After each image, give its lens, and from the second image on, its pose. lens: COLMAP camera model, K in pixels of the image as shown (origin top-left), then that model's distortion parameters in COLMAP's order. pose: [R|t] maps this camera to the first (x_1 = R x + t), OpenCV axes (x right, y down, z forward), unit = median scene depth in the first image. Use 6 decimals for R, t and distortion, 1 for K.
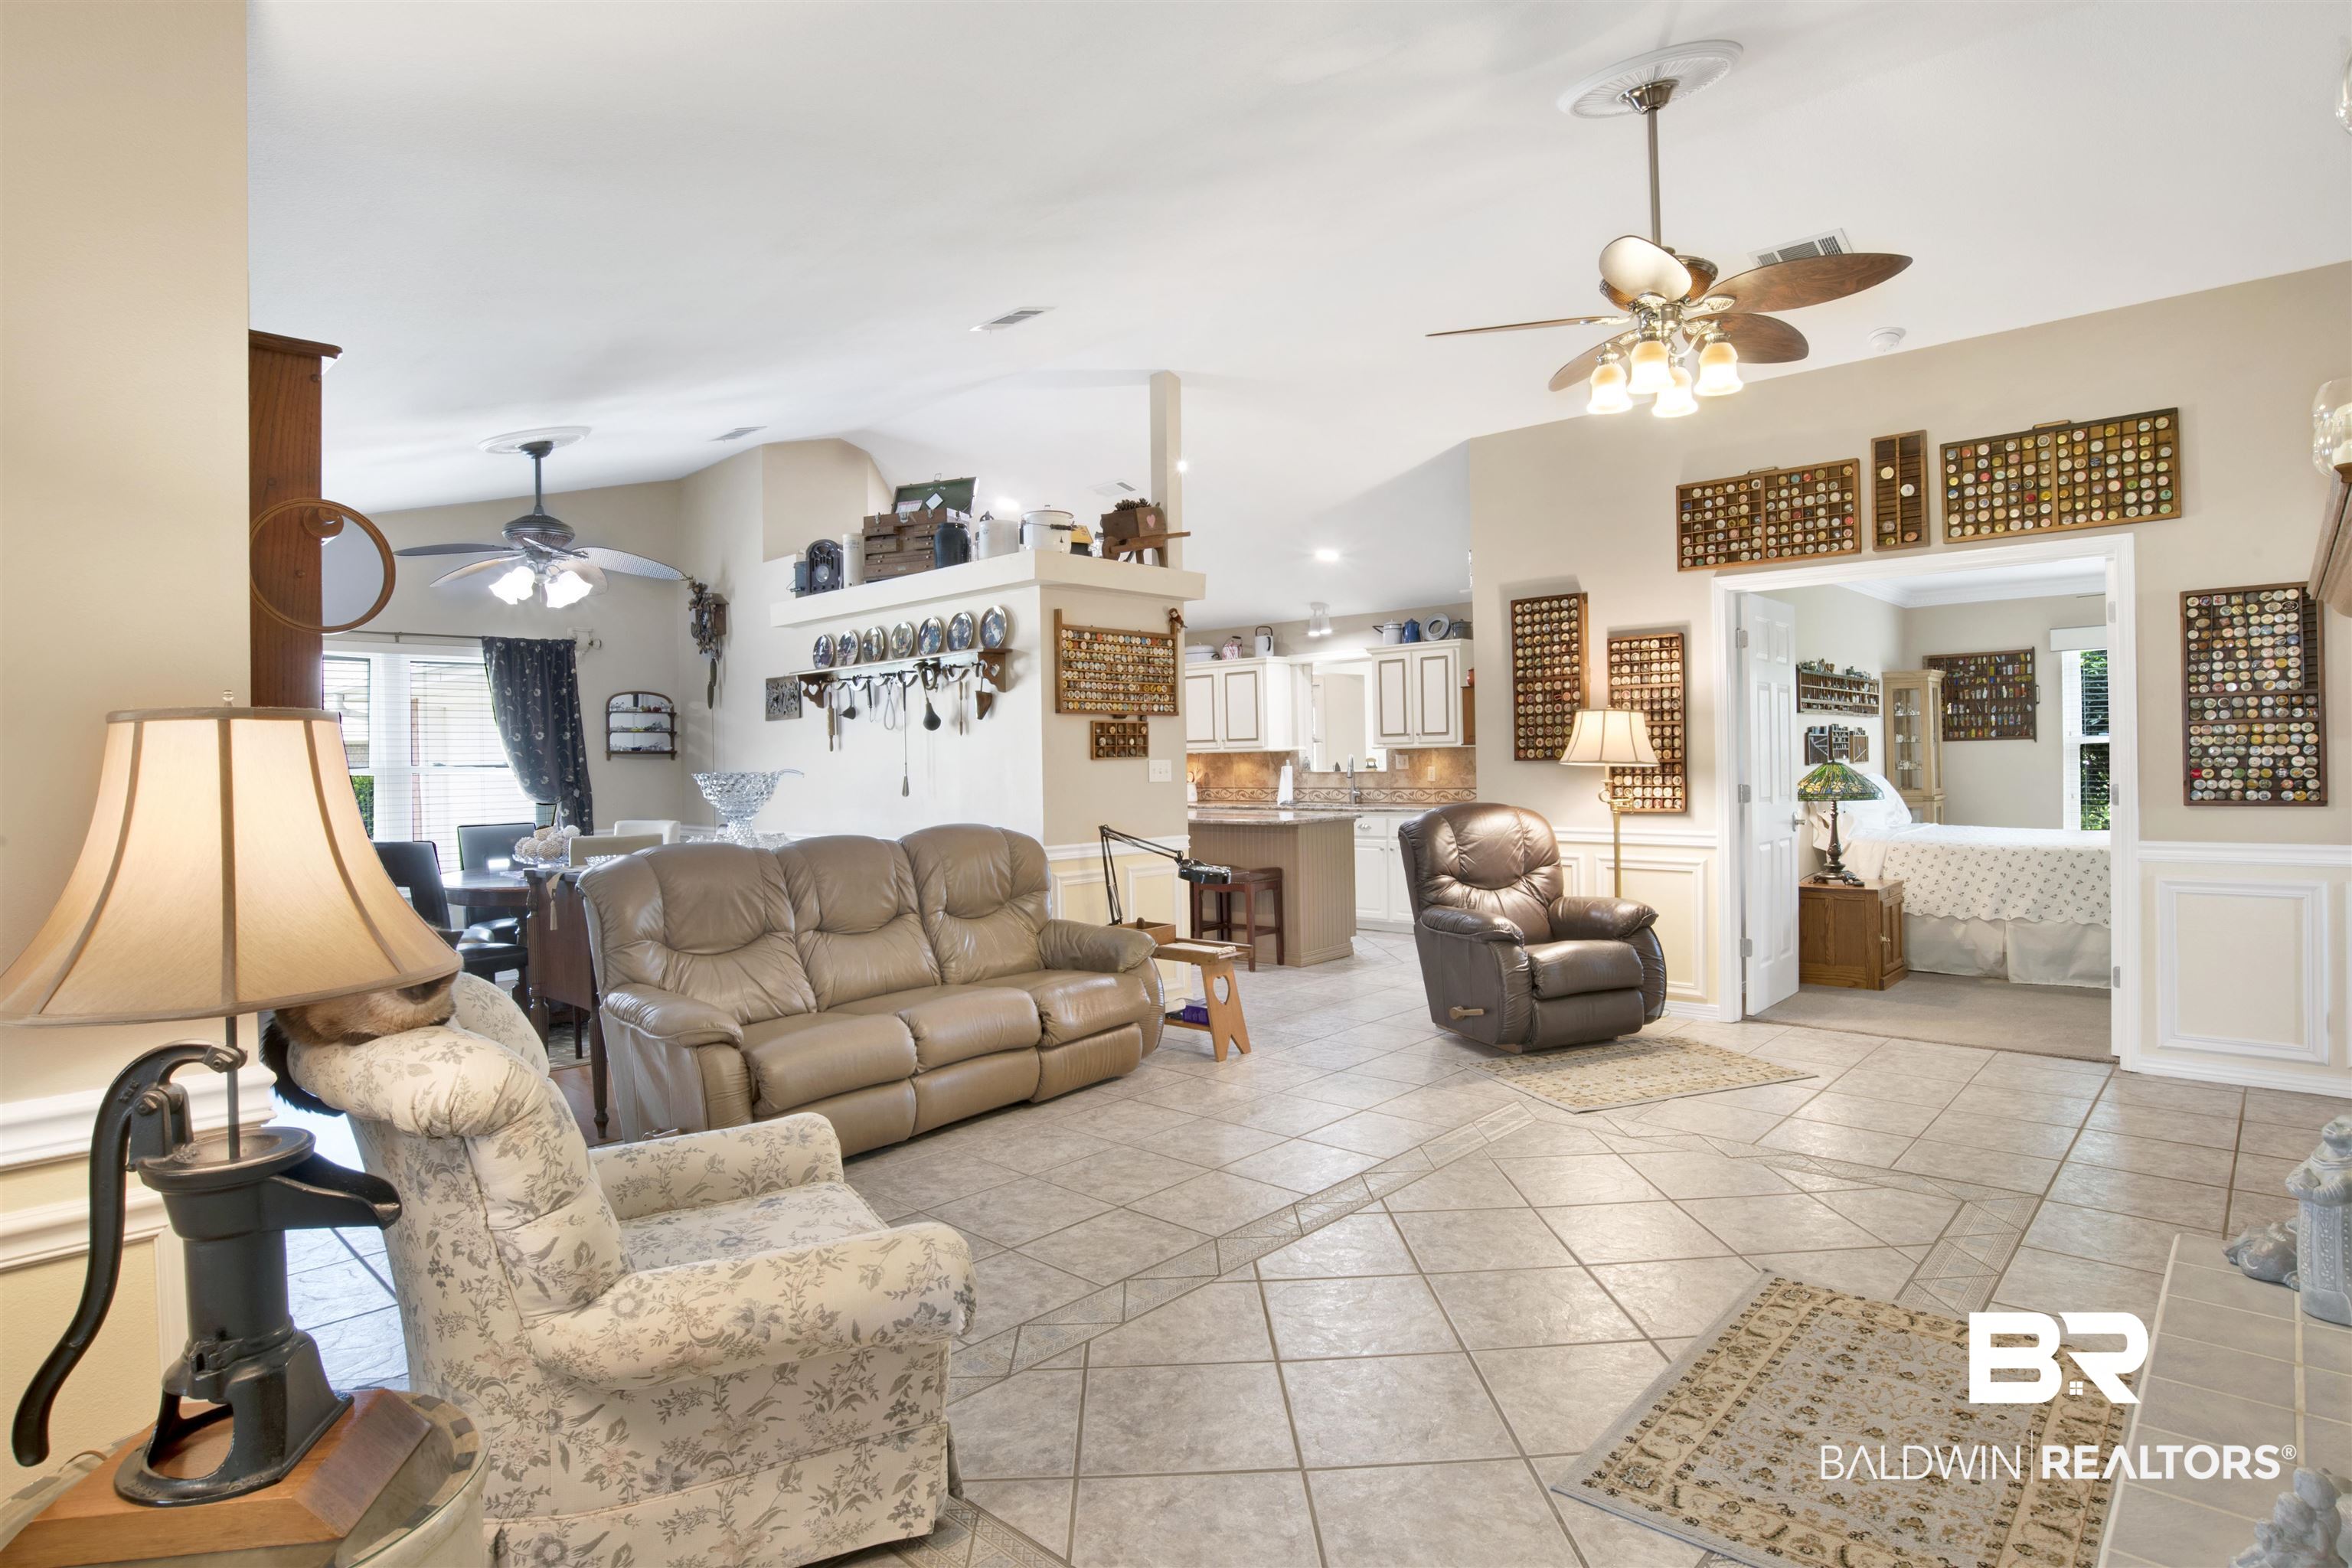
lens RADIAL K [[1230.1, 0, 1197.2], [0, 1230.1, 769.9], [0, 0, 1]] dist [-0.065336, 0.017878]
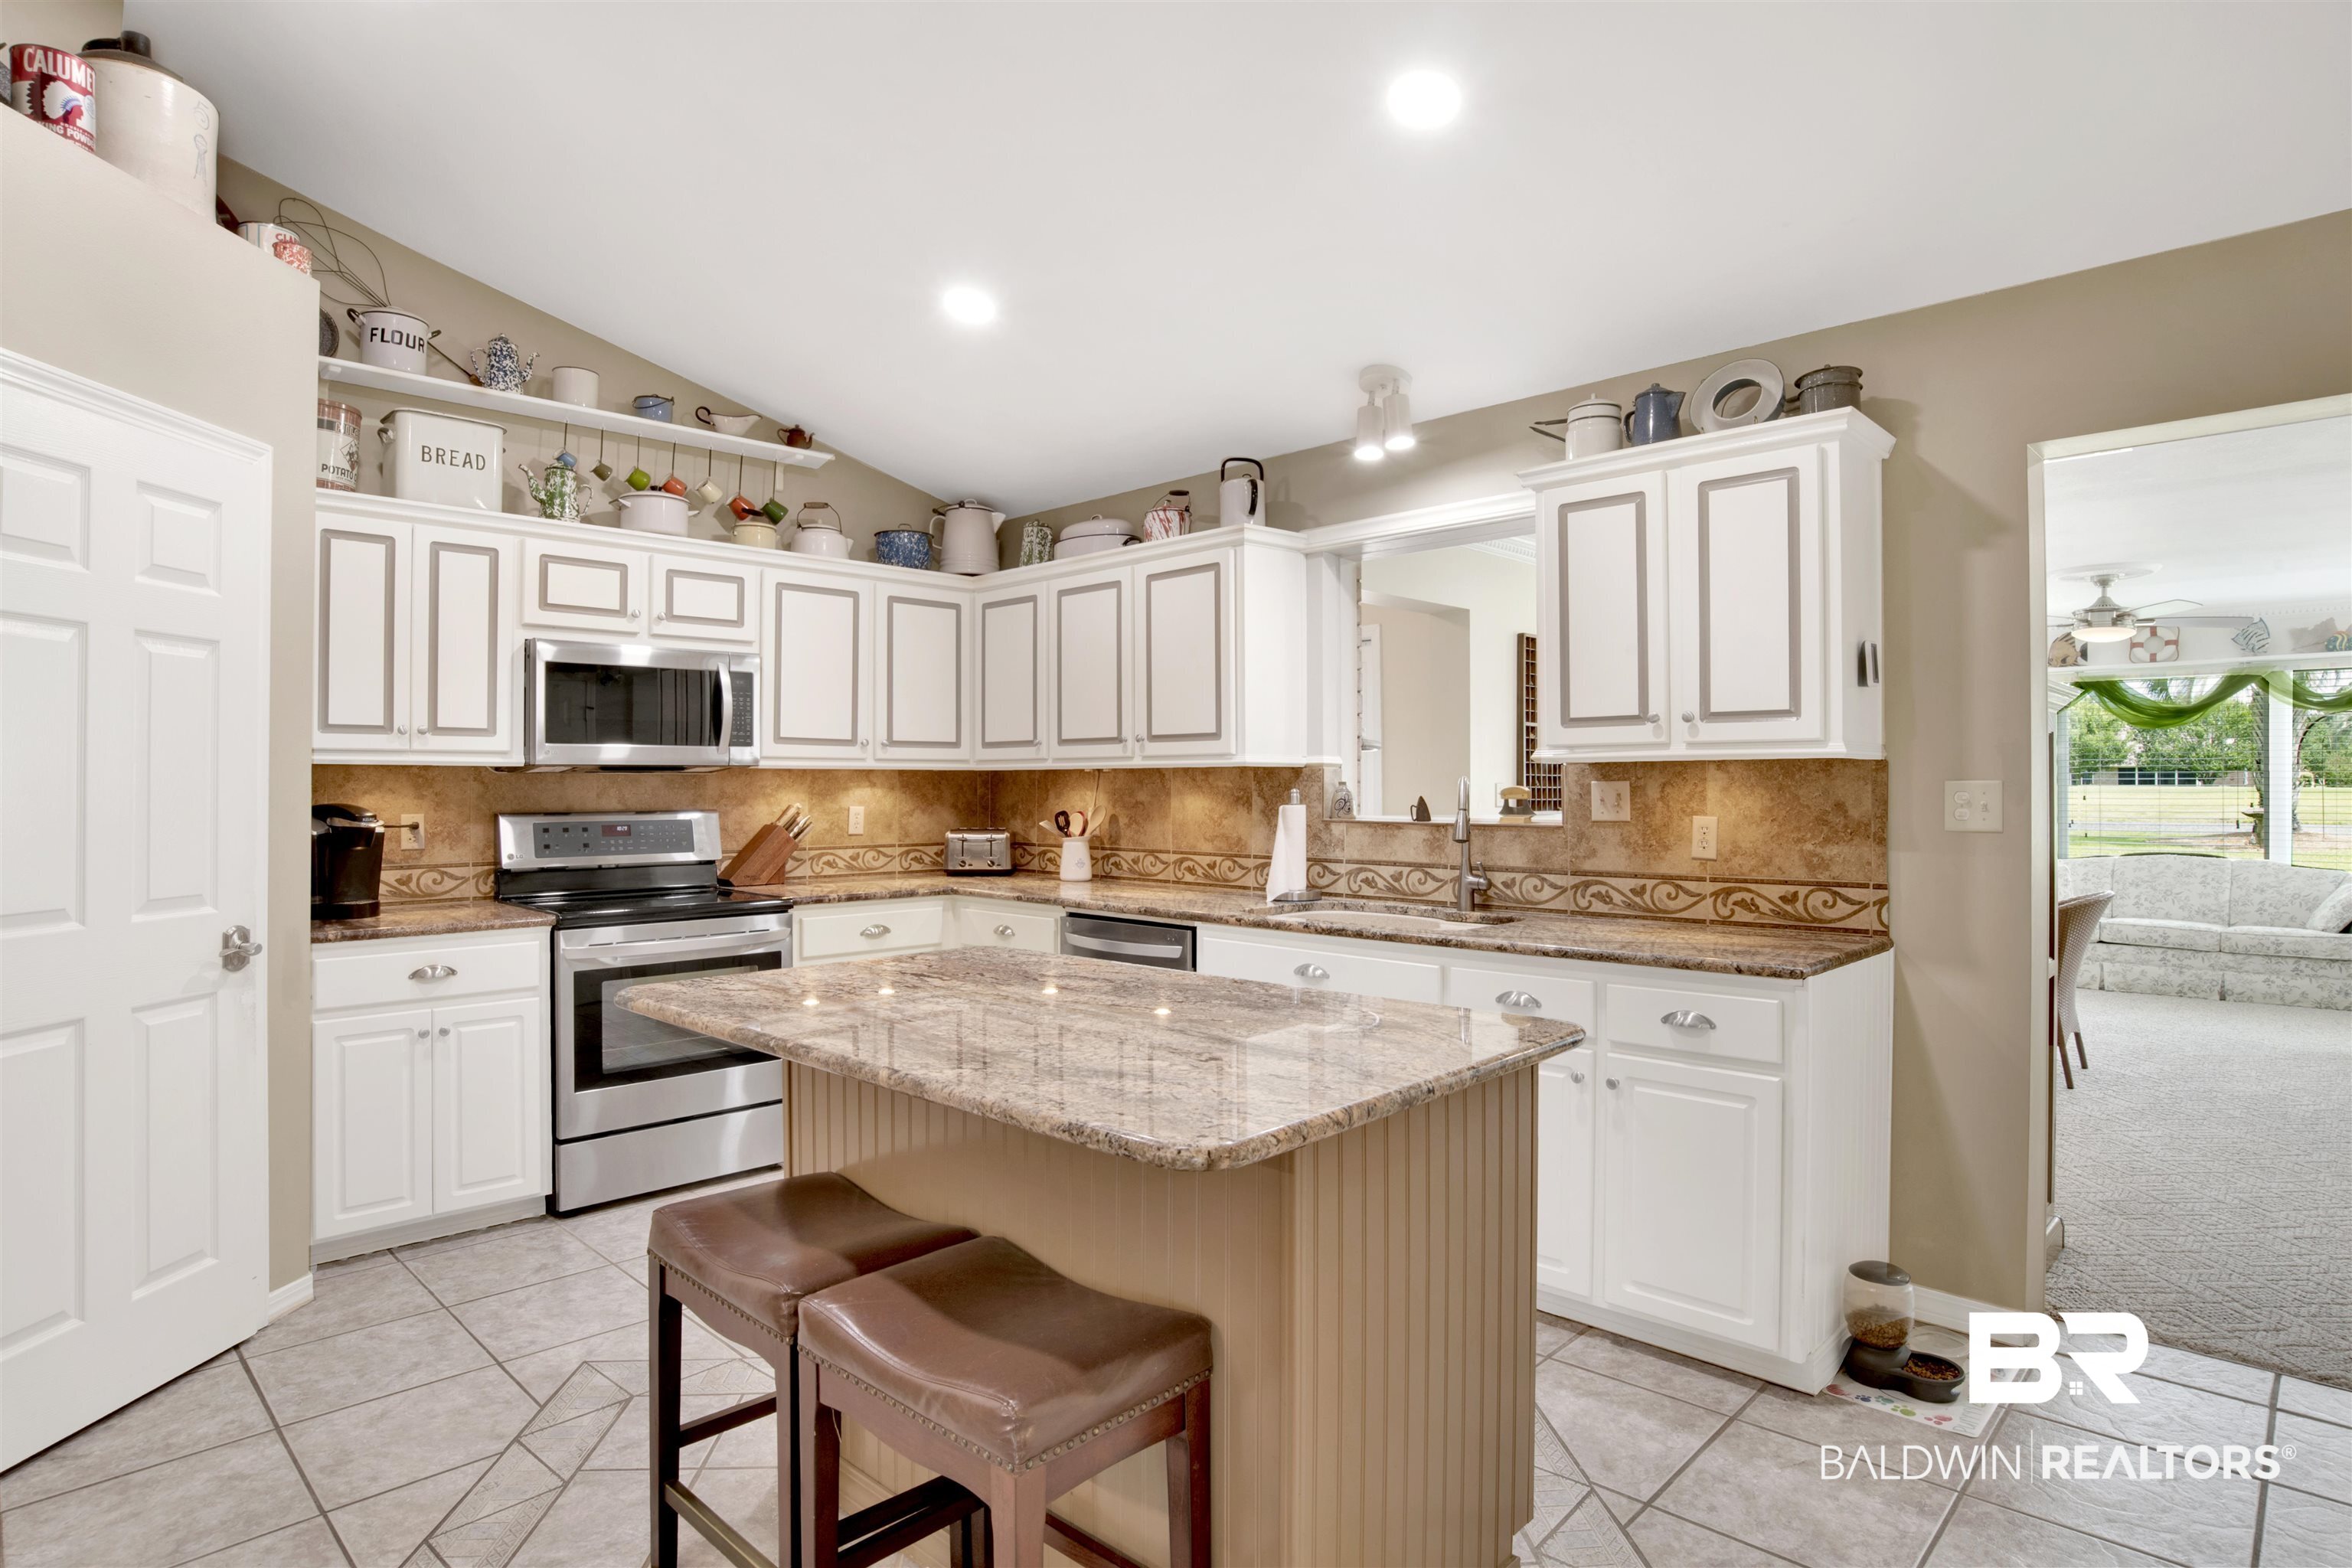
lens RADIAL K [[1230.1, 0, 1176.0], [0, 1230.1, 784.4], [0, 0, 1]] dist [-0.065336, 0.017878]
pose [[0.998826, 0.021936, -0.043199, 0.084959], [-0.022591, 0.999636, -0.014738, -0.004522], [0.042860, 0.015696, 0.998958, 0.977085]]
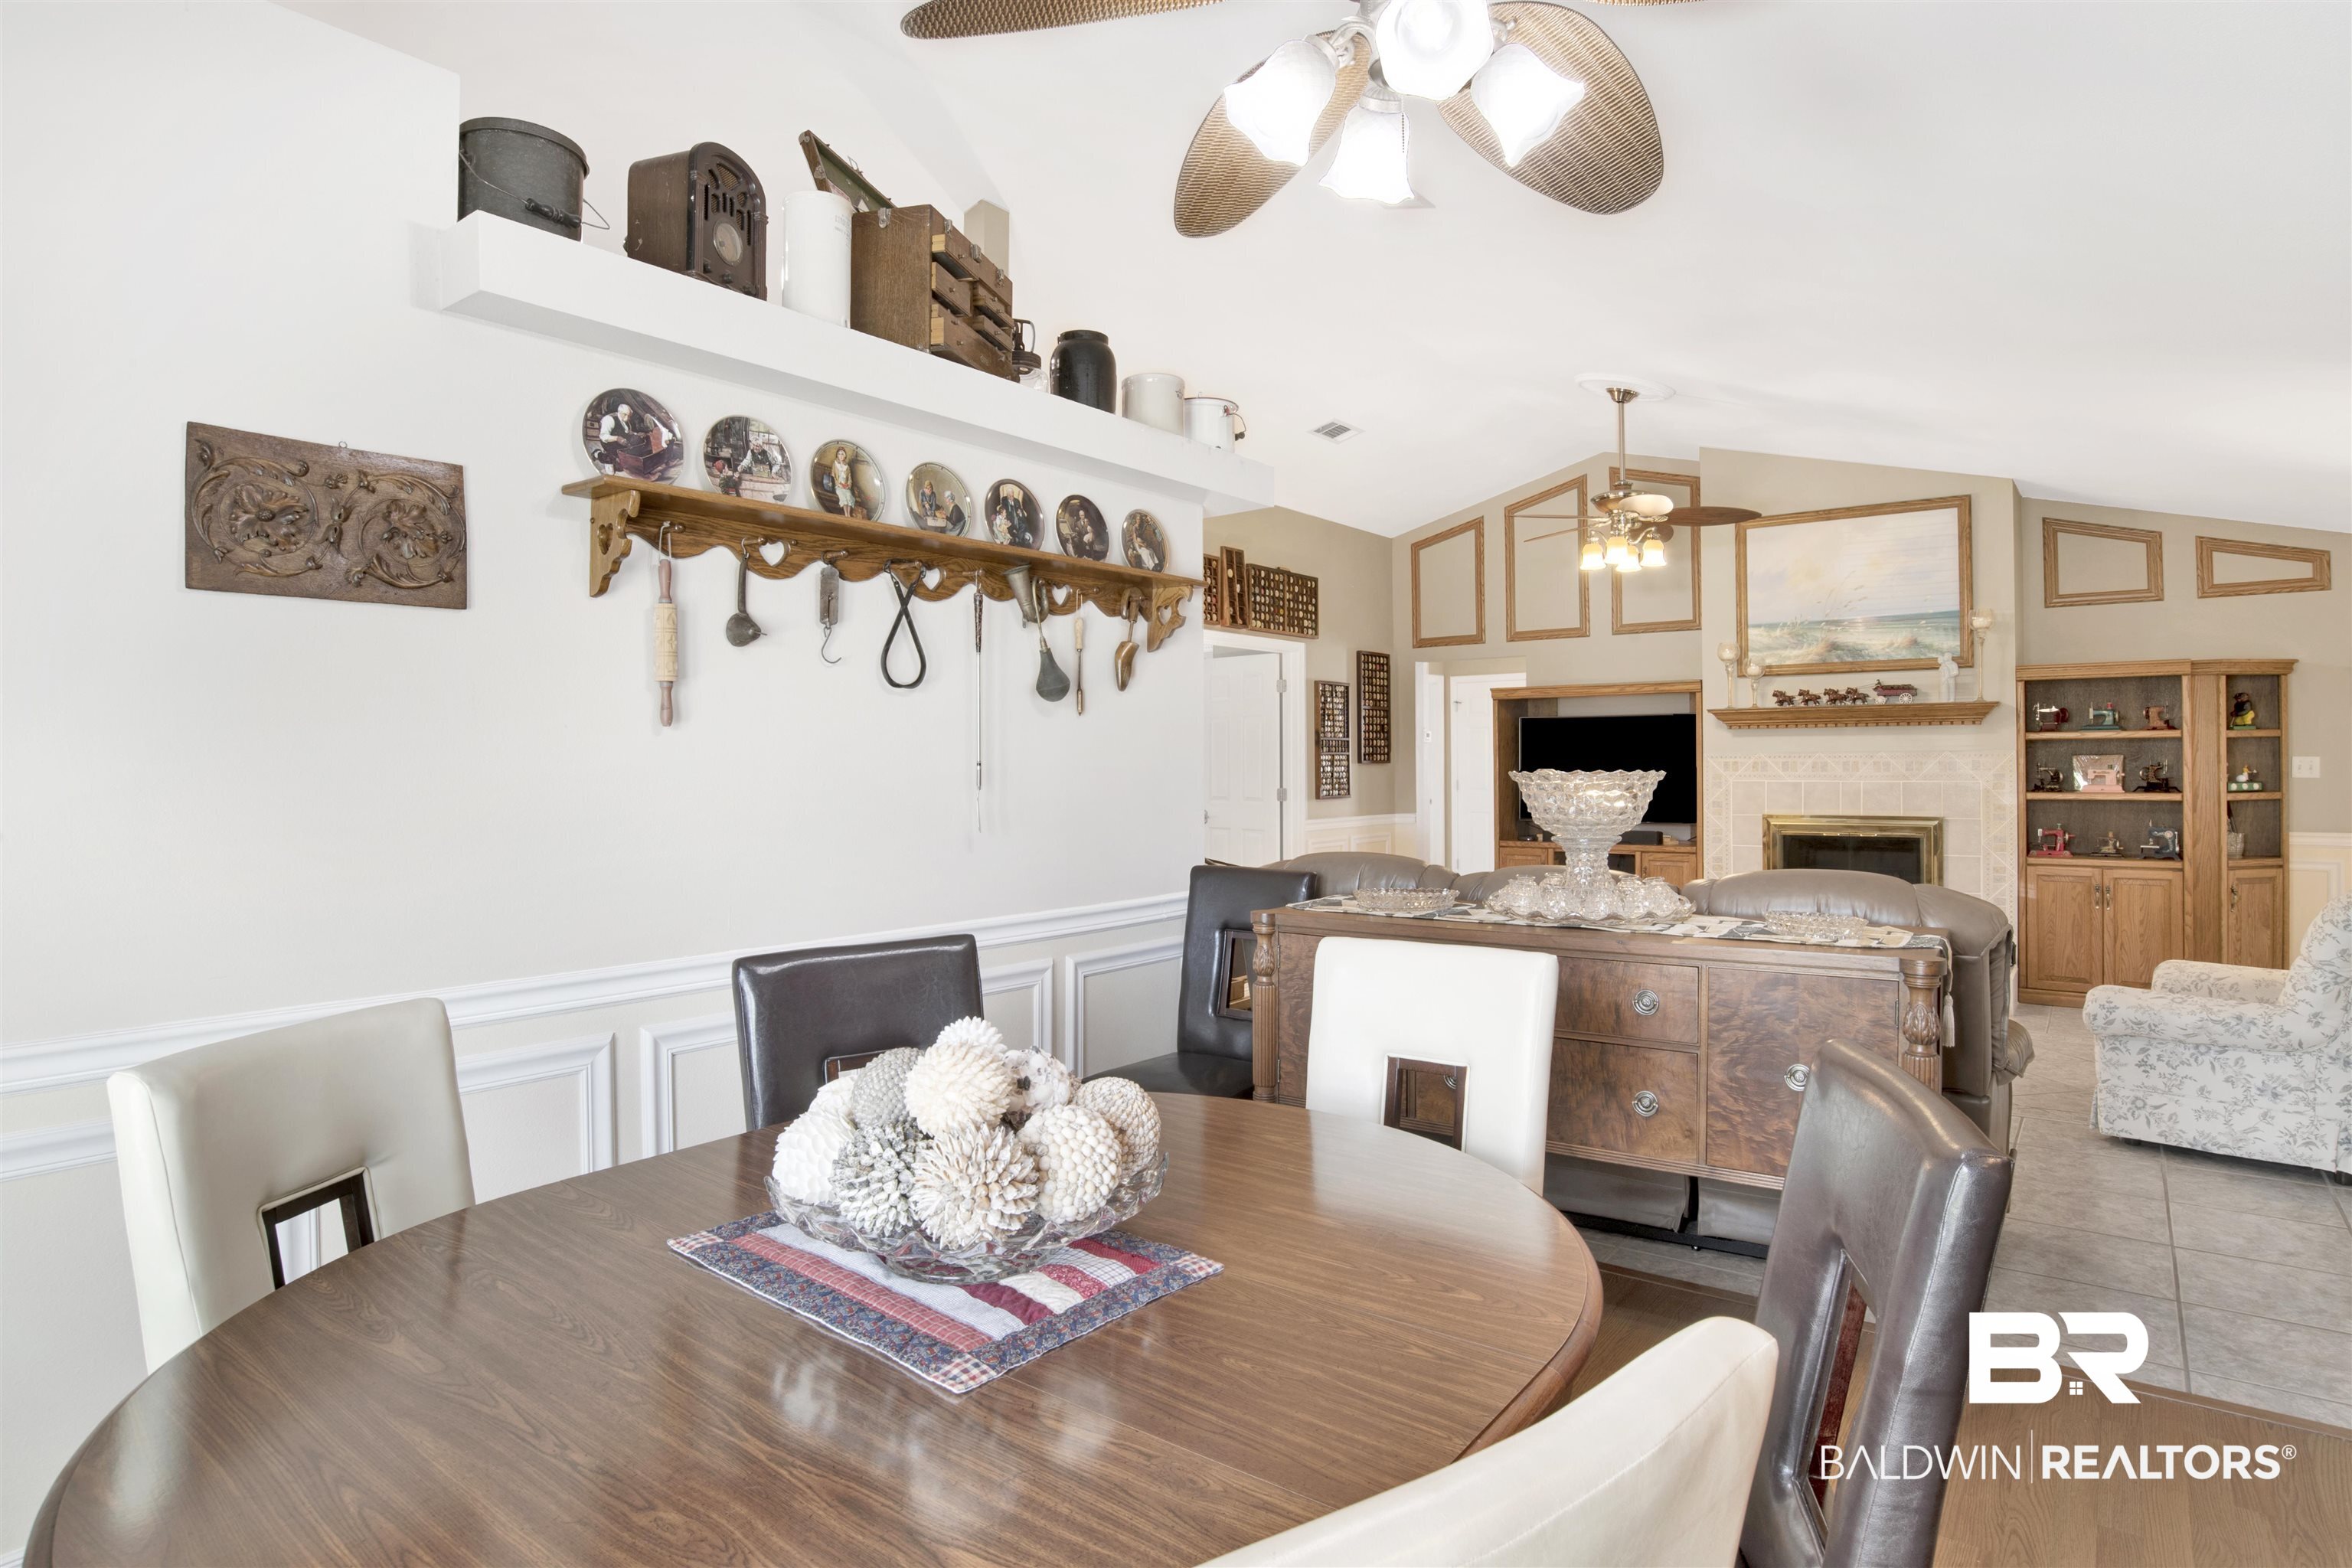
lens RADIAL K [[1230.1, 0, 1197.6], [0, 1230.1, 764.1], [0, 0, 1]] dist [-0.065336, 0.017878]
pose [[-0.085374, 0.018608, 0.996175, -0.713710], [0.015349, 0.999732, -0.017359, 0.004840], [-0.996231, 0.013808, -0.085637, 0.942147]]
